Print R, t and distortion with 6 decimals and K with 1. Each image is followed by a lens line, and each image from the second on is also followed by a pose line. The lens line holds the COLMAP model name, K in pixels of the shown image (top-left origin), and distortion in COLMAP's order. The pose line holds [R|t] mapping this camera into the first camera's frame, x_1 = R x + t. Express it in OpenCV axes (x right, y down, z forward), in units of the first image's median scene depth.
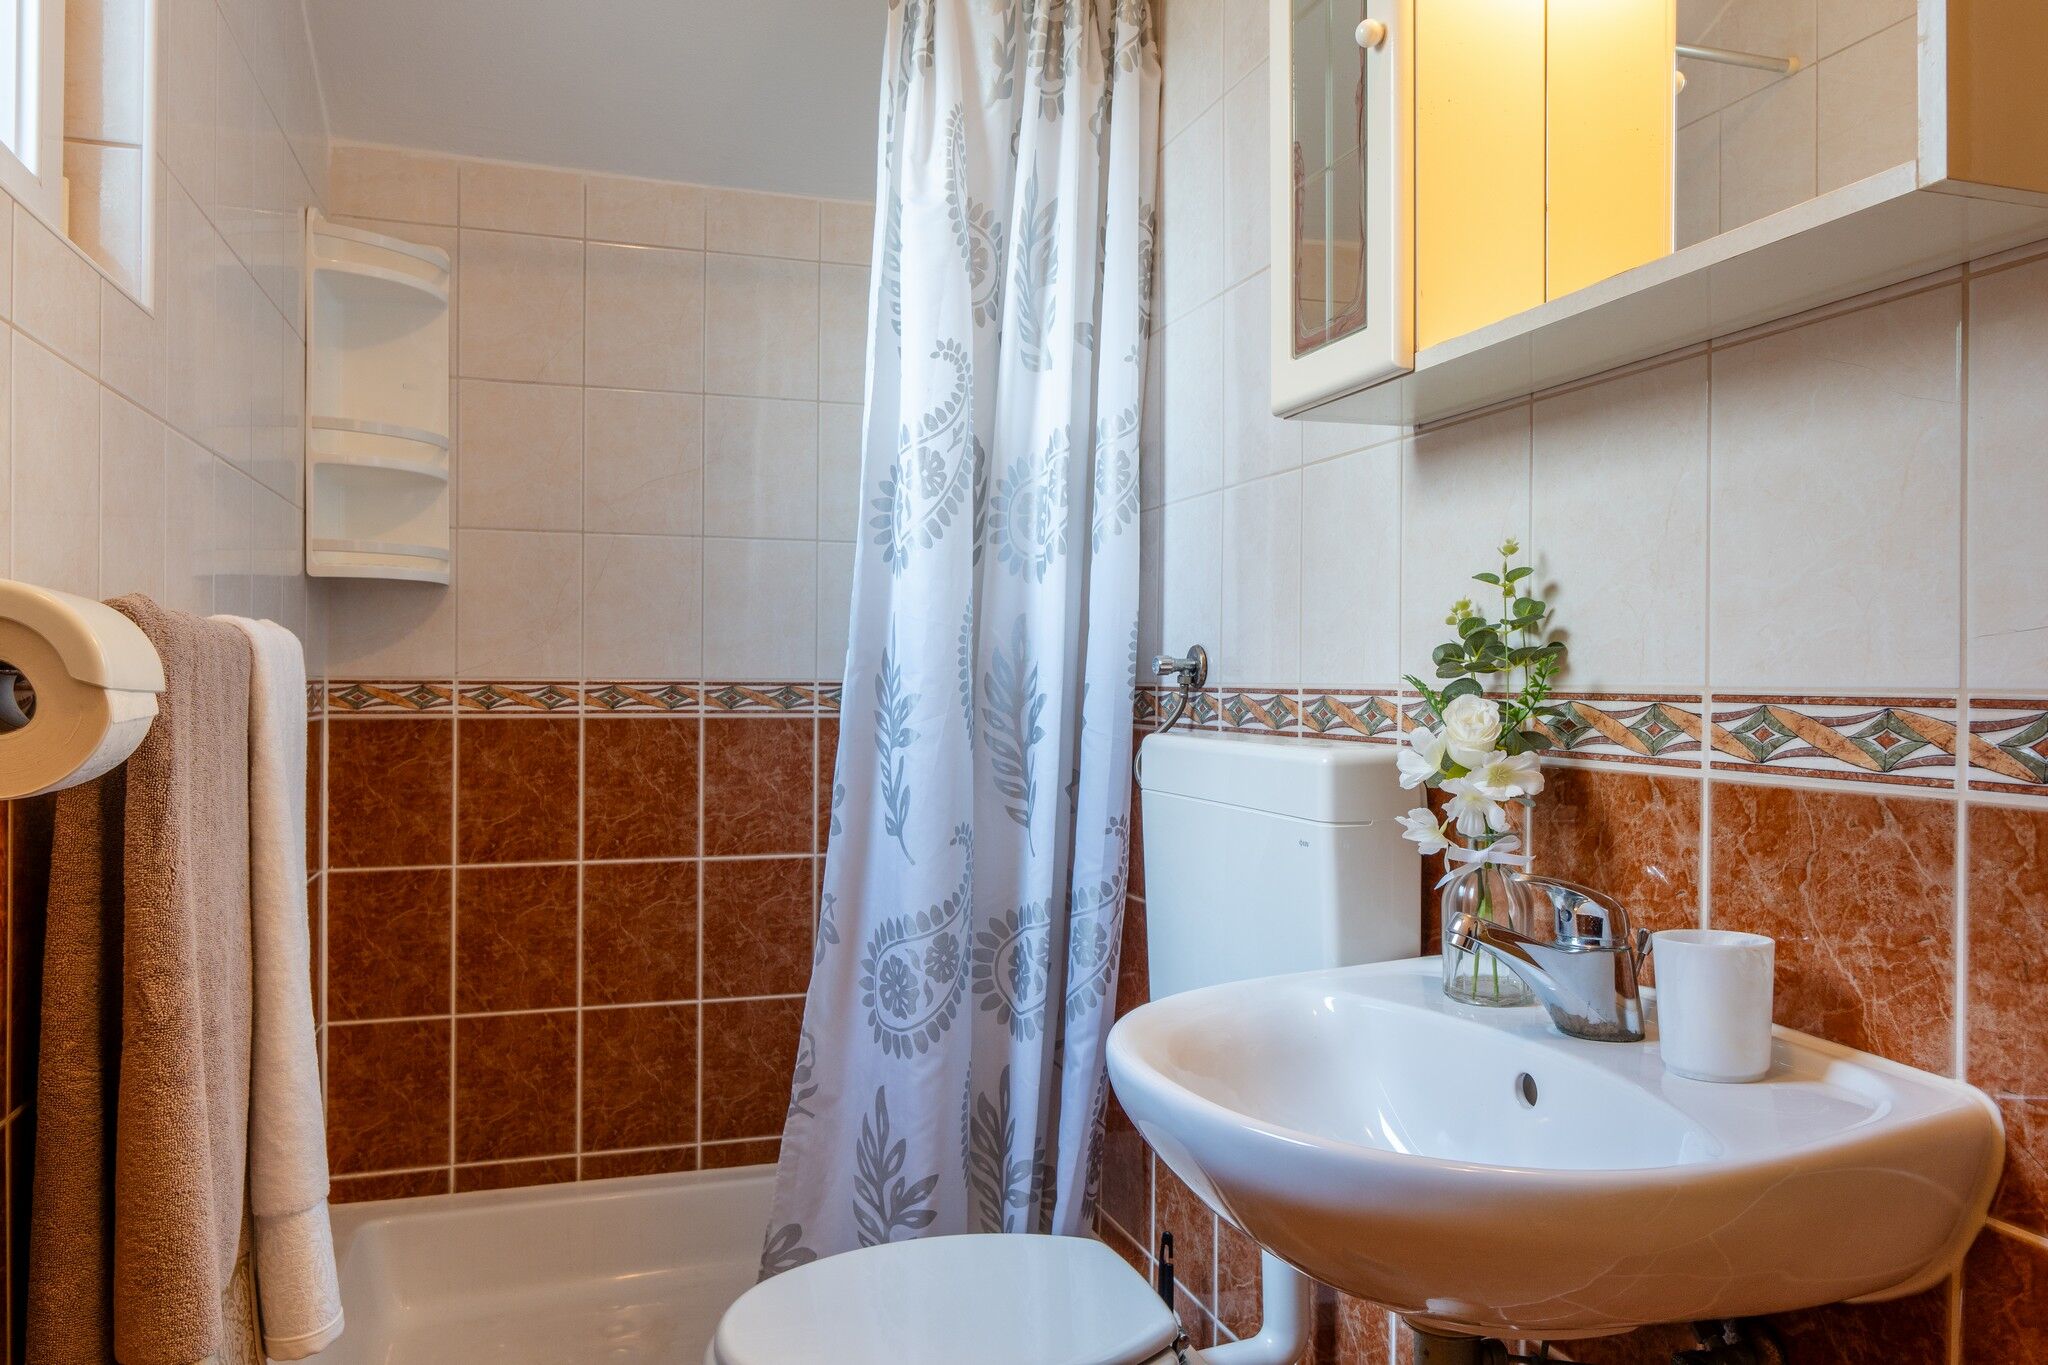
lens RADIAL K [[1427.9, 0, 1024.0], [0, 1427.9, 682.5], [0, 0, 1]] dist [0.001679, -0.007265]
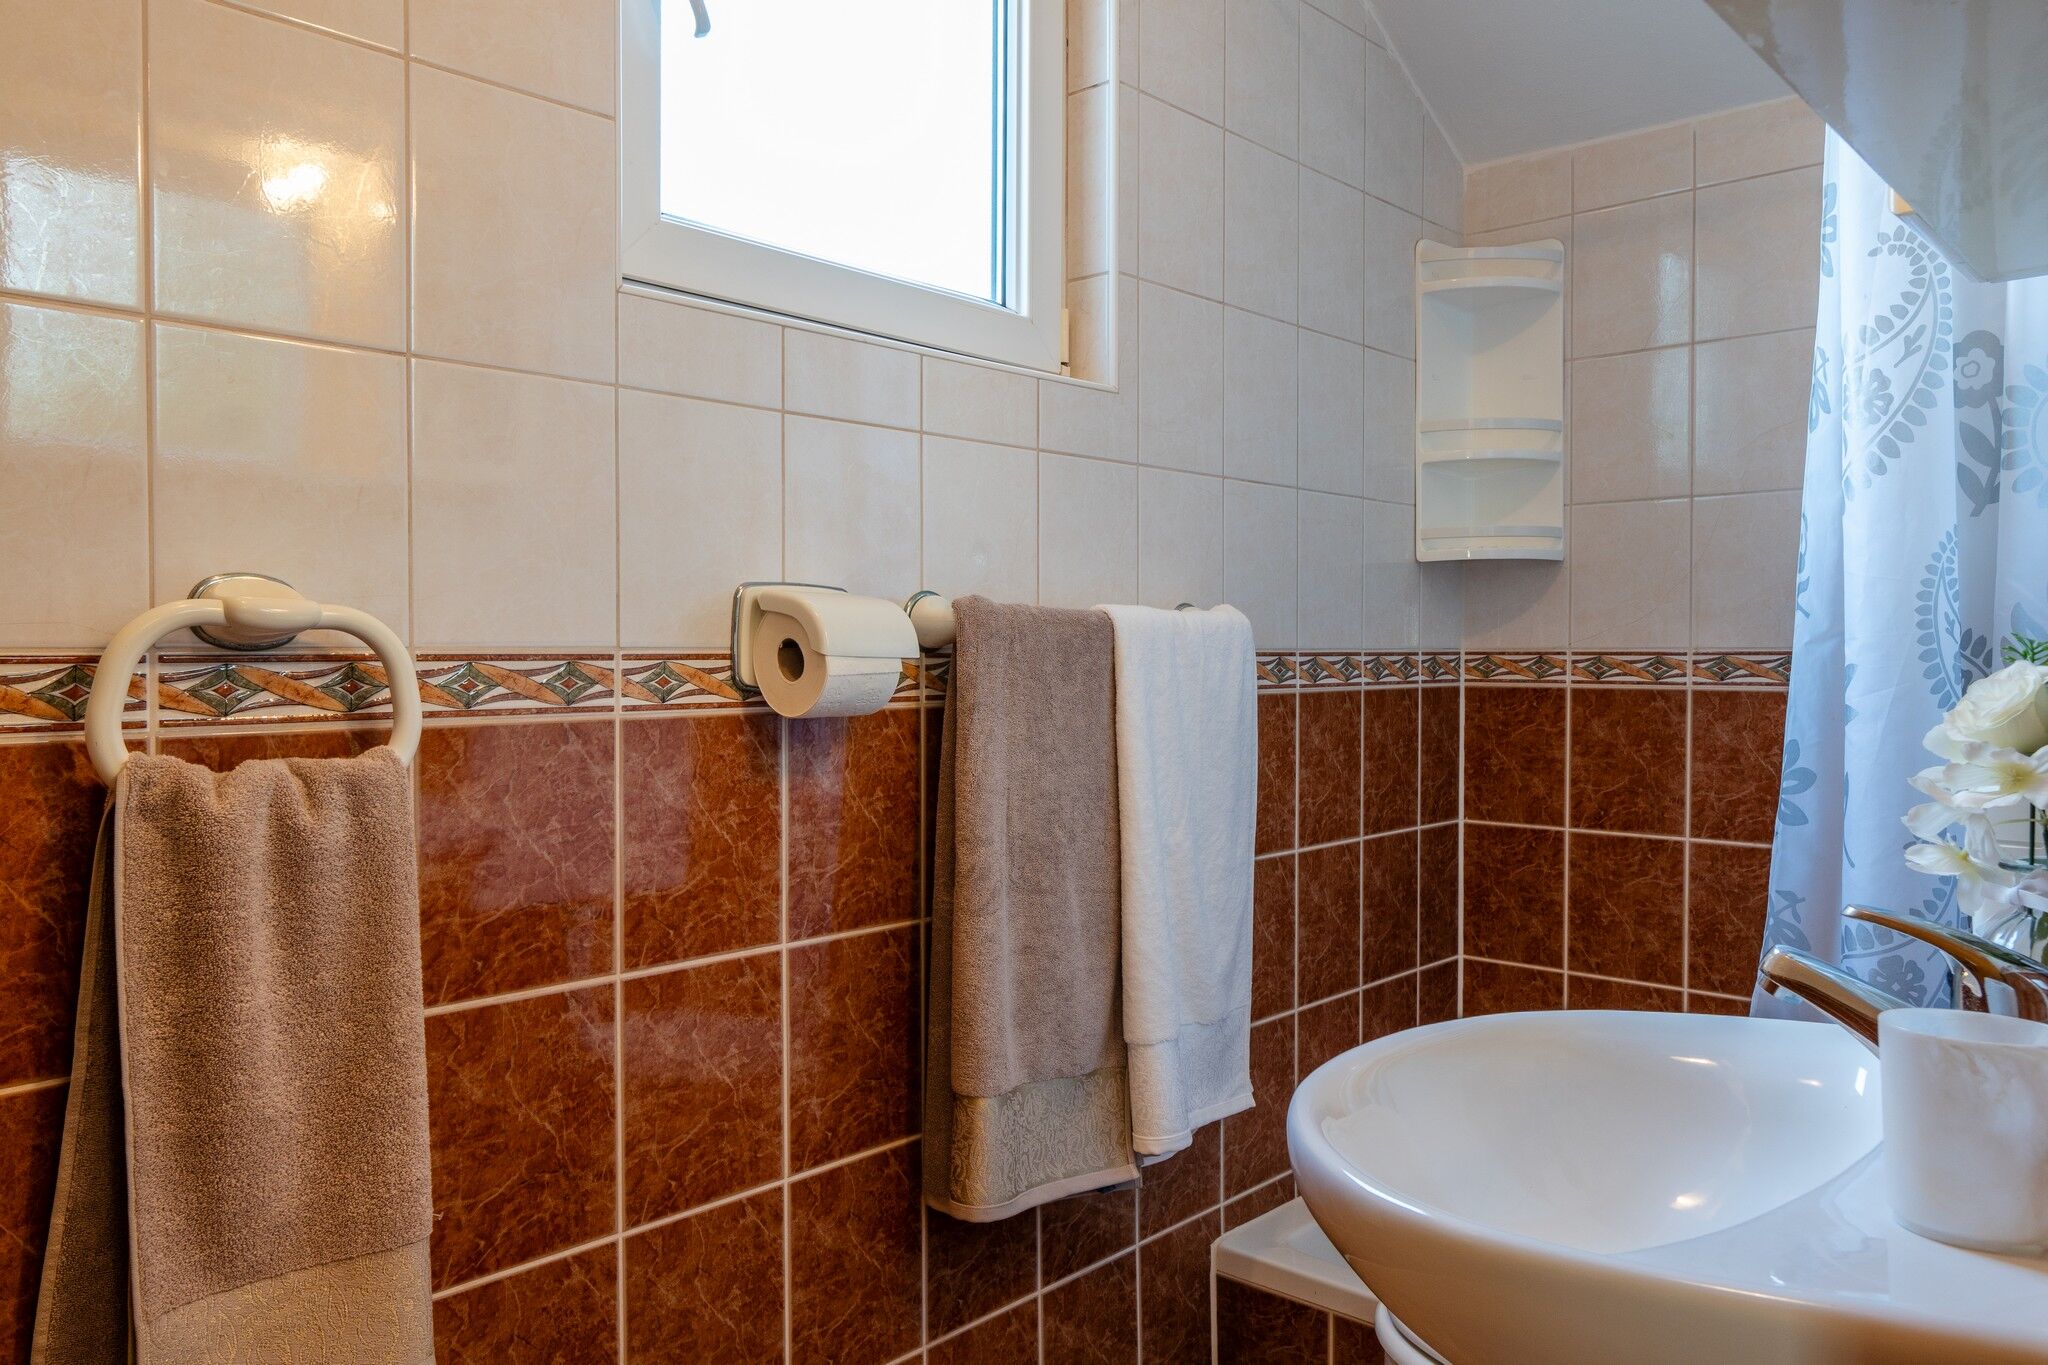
lens RADIAL K [[1493.5, 0, 1003.5], [0, 1493.5, 677.5], [0, 0, 1]] dist [0.000944, -0.001437]
pose [[0.476827, 0.008334, -0.878958, 0.373192], [0.004261, 0.999921, 0.011793, 0.002927], [0.878987, -0.009368, 0.476754, 0.118447]]
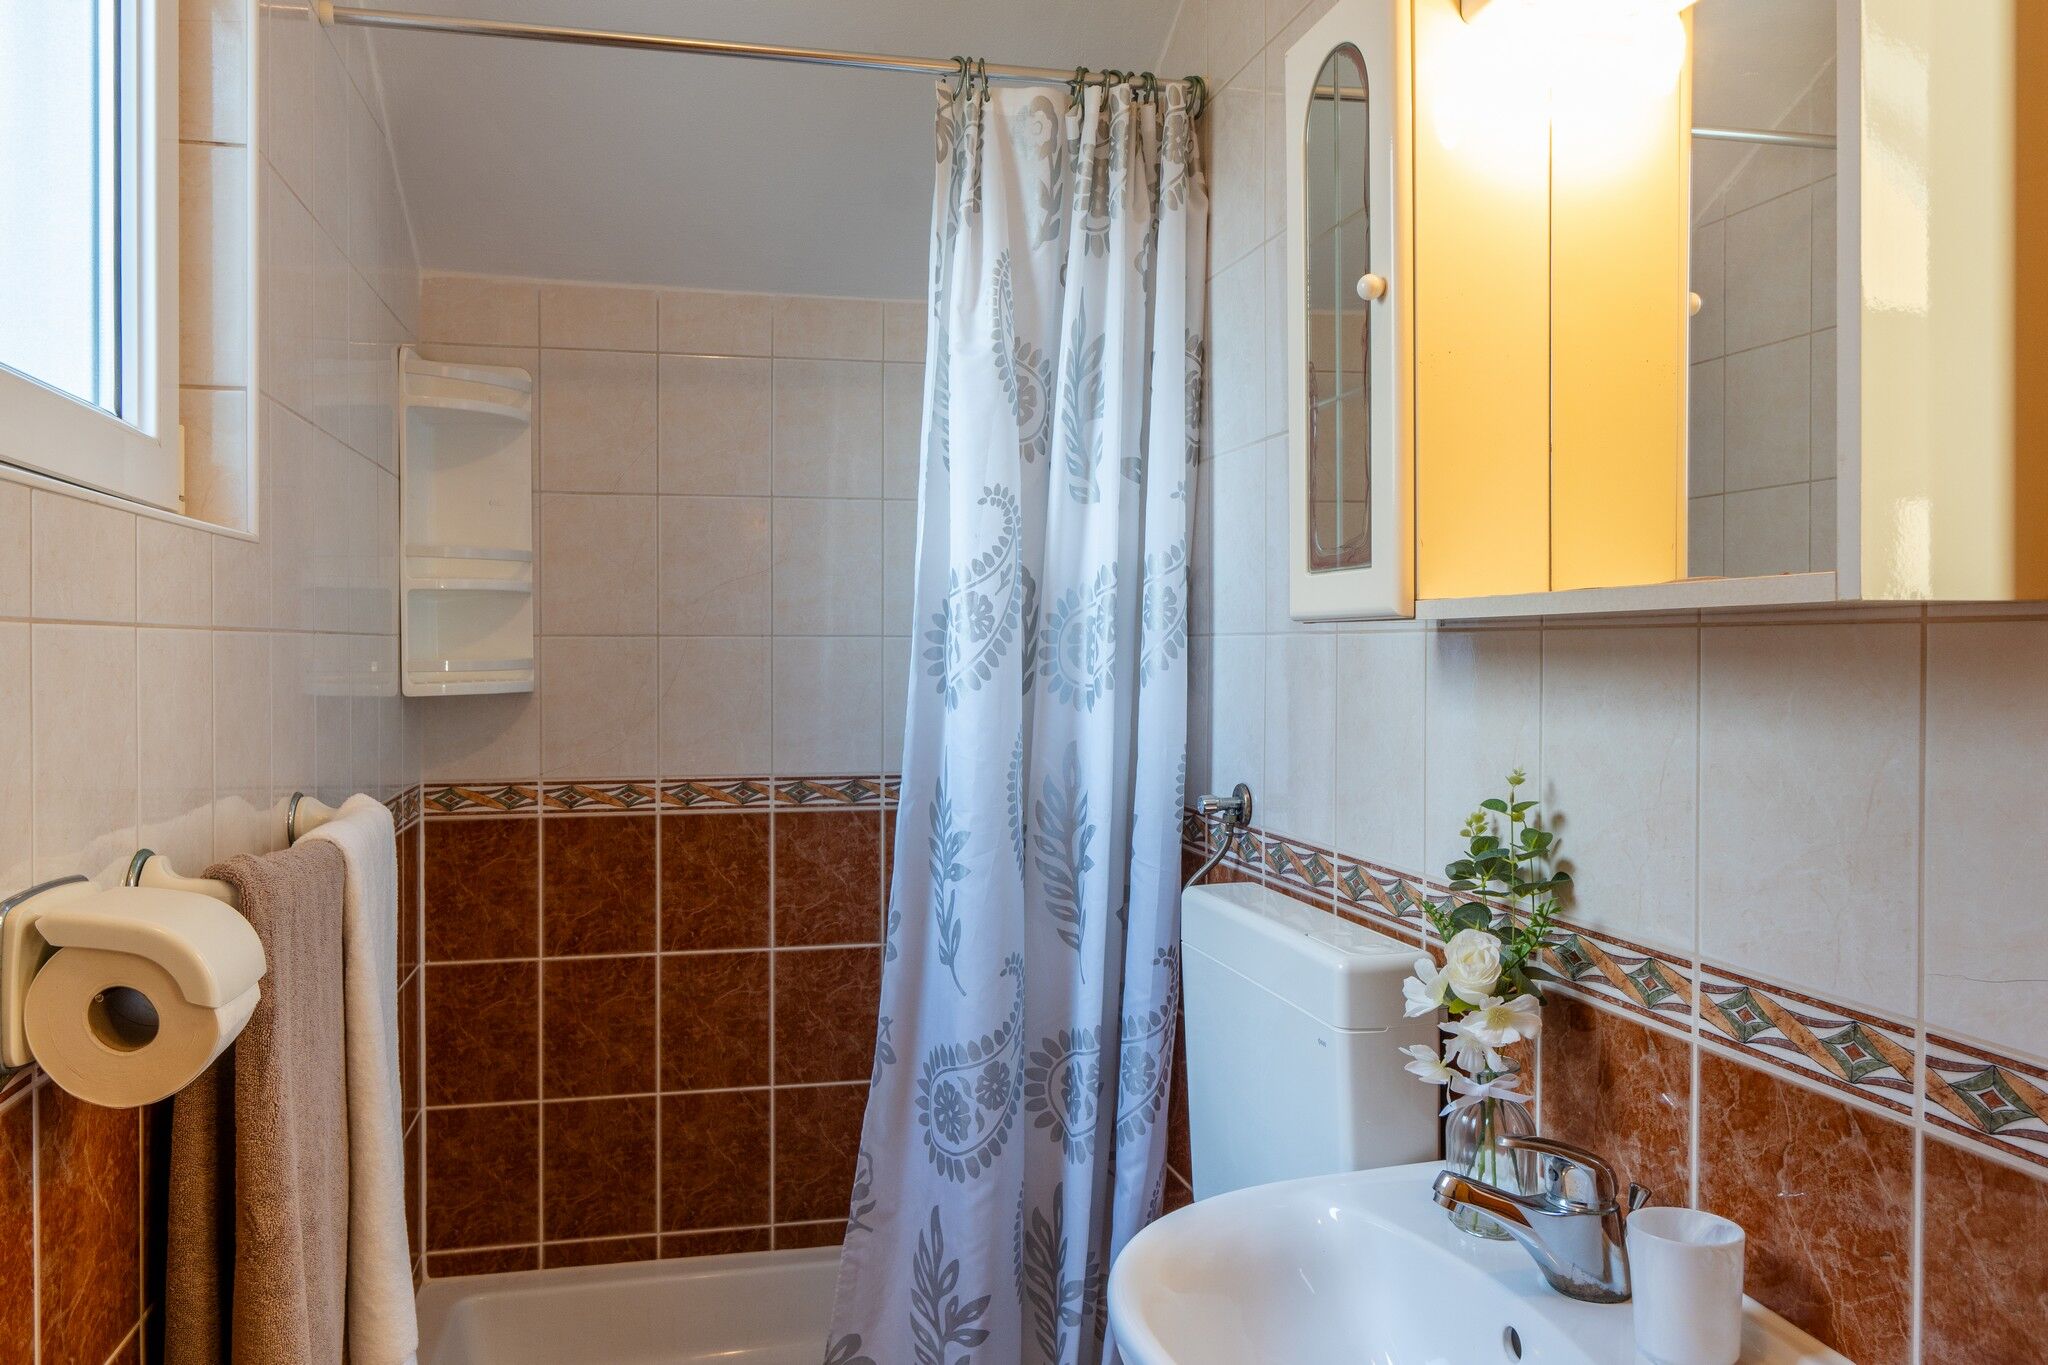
lens RADIAL K [[1481.6, 0, 979.9], [0, 1481.6, 654.8], [0, 0, 1]] dist [0.004077, -0.008021]
pose [[0.994525, -0.004619, -0.104397, 0.038077], [0.005670, 0.999936, 0.009769, -0.105814], [0.104345, -0.010307, 0.994488, -0.049261]]
